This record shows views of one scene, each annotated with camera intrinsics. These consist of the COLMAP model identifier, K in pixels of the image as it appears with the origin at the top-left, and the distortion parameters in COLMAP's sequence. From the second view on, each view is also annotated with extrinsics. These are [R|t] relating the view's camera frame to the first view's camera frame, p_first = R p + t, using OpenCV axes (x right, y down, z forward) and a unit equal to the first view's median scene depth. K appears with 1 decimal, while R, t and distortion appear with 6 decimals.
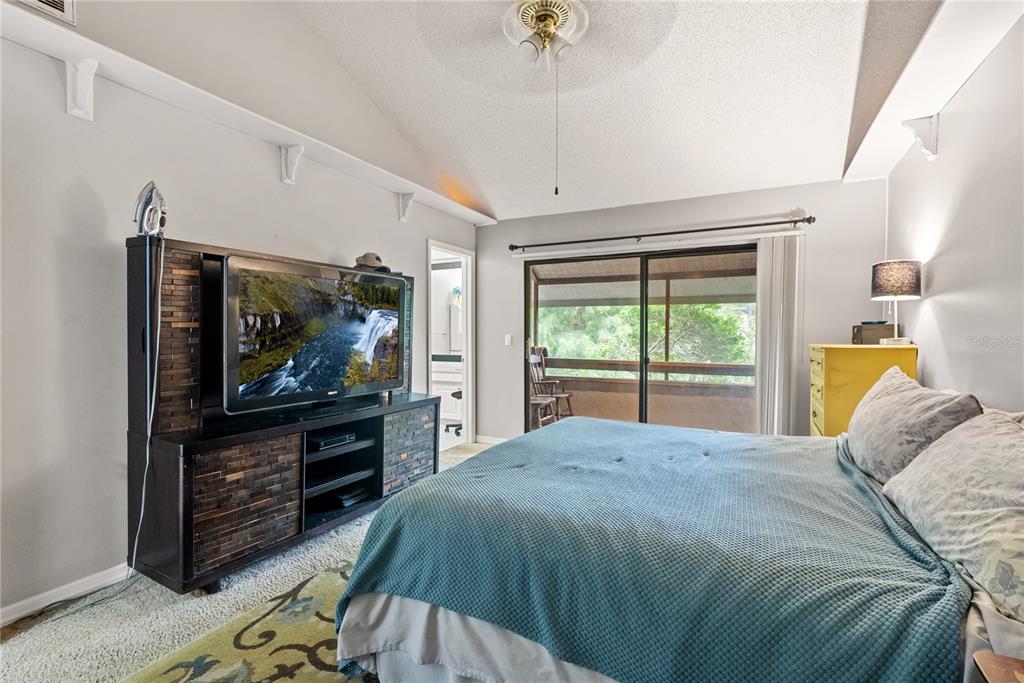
lens RADIAL K [[464.5, 0, 524.7], [0, 464.5, 340.2], [0, 0, 1]] dist [-0.007860, 0.002619]
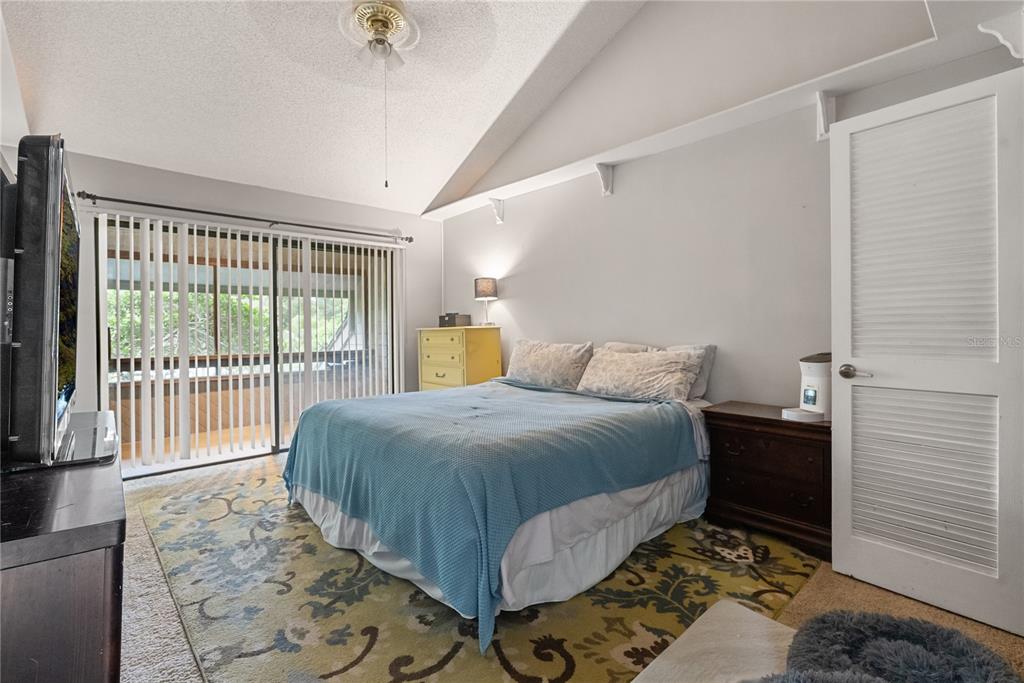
lens RADIAL K [[464.5, 0, 504.9], [0, 464.5, 335.6], [0, 0, 1]] dist [-0.007860, 0.002619]
pose [[0.372673, -0.020988, 0.927725, -0.780573], [0.033940, 0.999384, 0.008976, 0.029799], [-0.927342, 0.028142, 0.373156, 0.324736]]
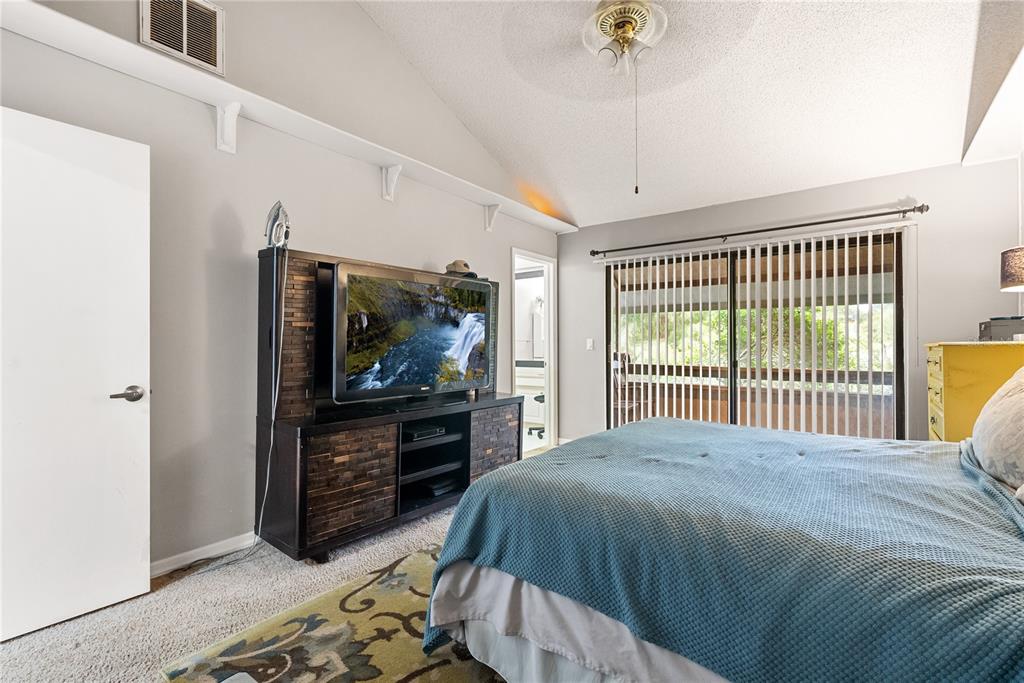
lens RADIAL K [[464.5, 0, 528.1], [0, 464.5, 342.5], [0, 0, 1]] dist [-0.007860, 0.002619]
pose [[0.985637, -0.006470, -0.168753, 0.004369], [0.000875, 0.999448, -0.033210, 0.044256], [0.168875, 0.032586, 0.985099, -0.025433]]
